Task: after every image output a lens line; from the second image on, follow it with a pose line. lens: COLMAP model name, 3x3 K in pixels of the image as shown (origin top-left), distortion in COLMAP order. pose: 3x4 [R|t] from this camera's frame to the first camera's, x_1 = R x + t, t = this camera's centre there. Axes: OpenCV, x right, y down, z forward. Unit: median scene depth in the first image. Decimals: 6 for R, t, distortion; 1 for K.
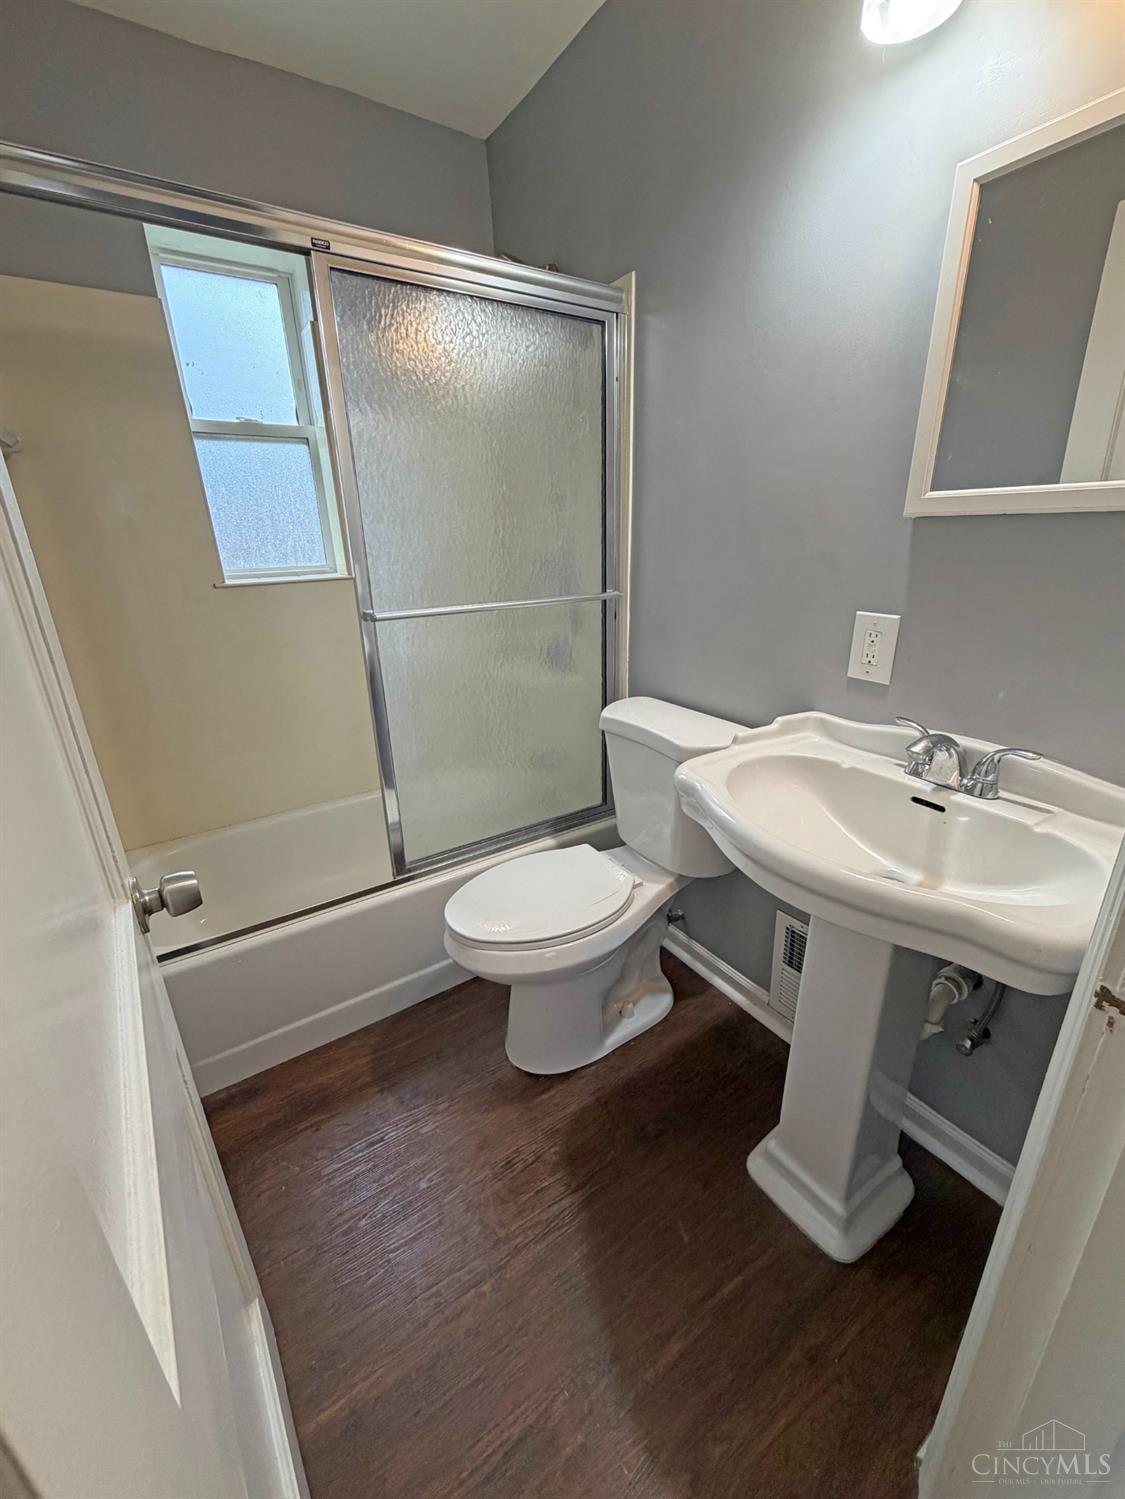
lens RADIAL K [[607.3, 0, 557.6], [0, 607.3, 747.4], [0, 0, 1]] dist [-0.001390, -0.000061]
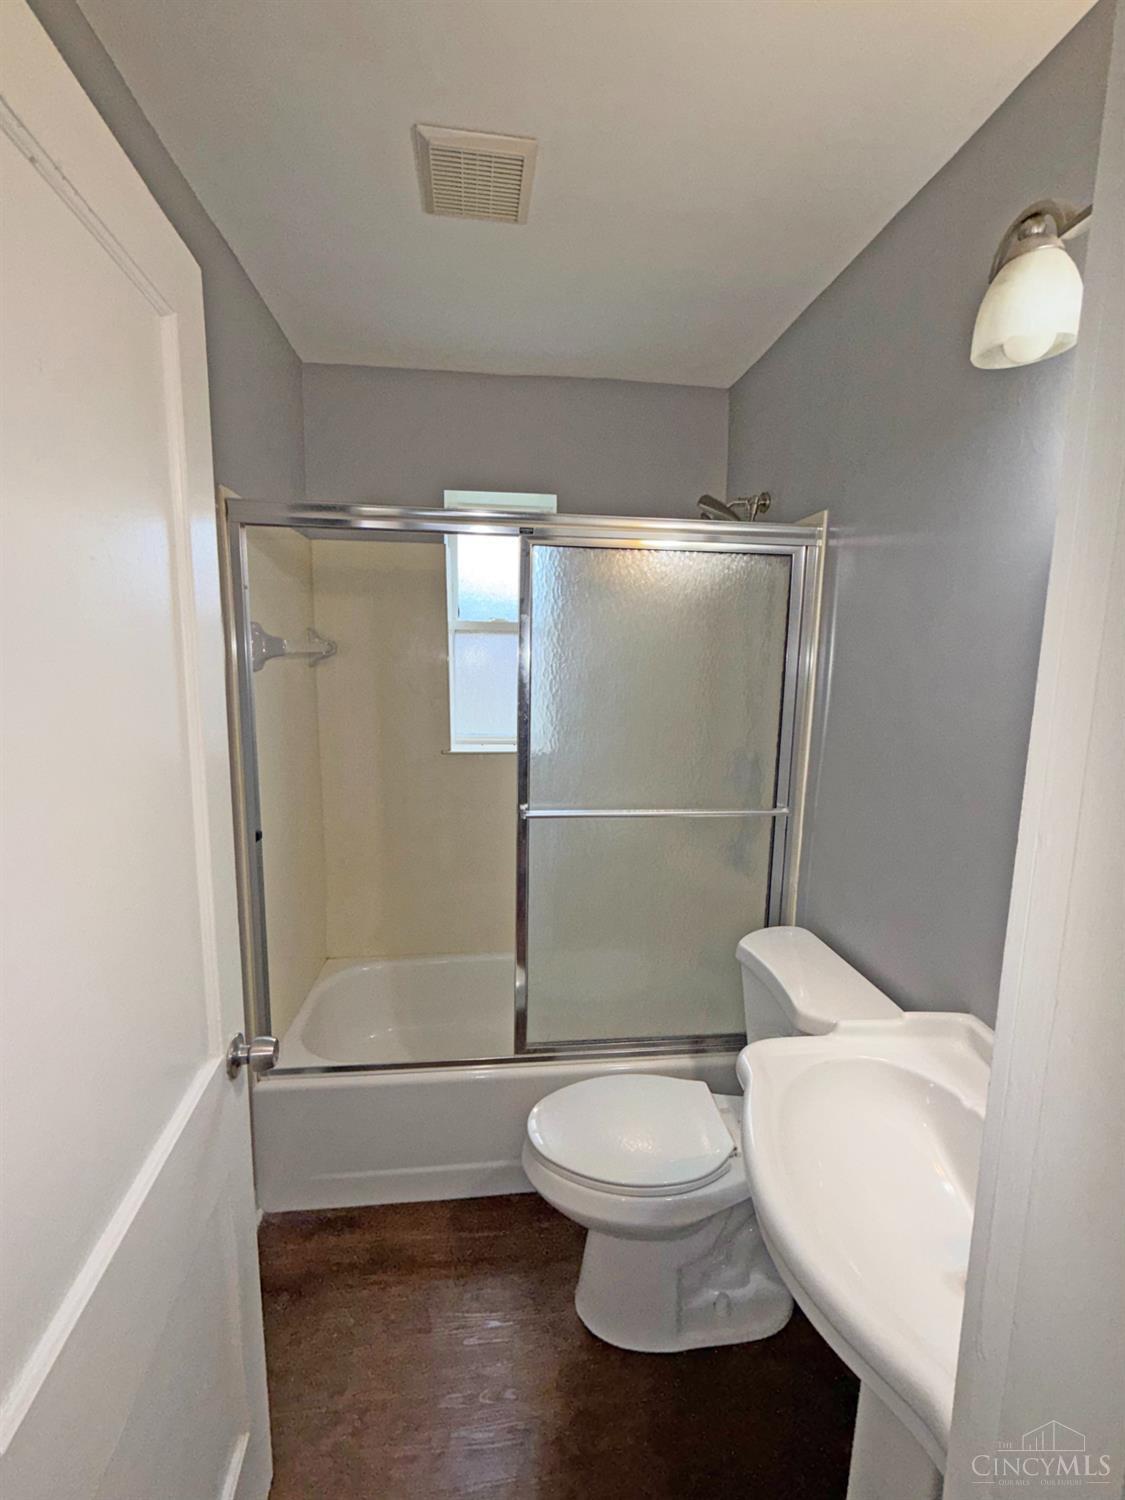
lens RADIAL K [[650.8, 0, 561.3], [0, 650.8, 745.6], [0, 0, 1]] dist [-0.001341, -0.000404]
pose [[0.893986, 0.107412, -0.435032, 0.229449], [-0.187255, 0.971562, -0.144923, -0.152214], [0.407094, 0.211021, 0.888676, -0.059116]]
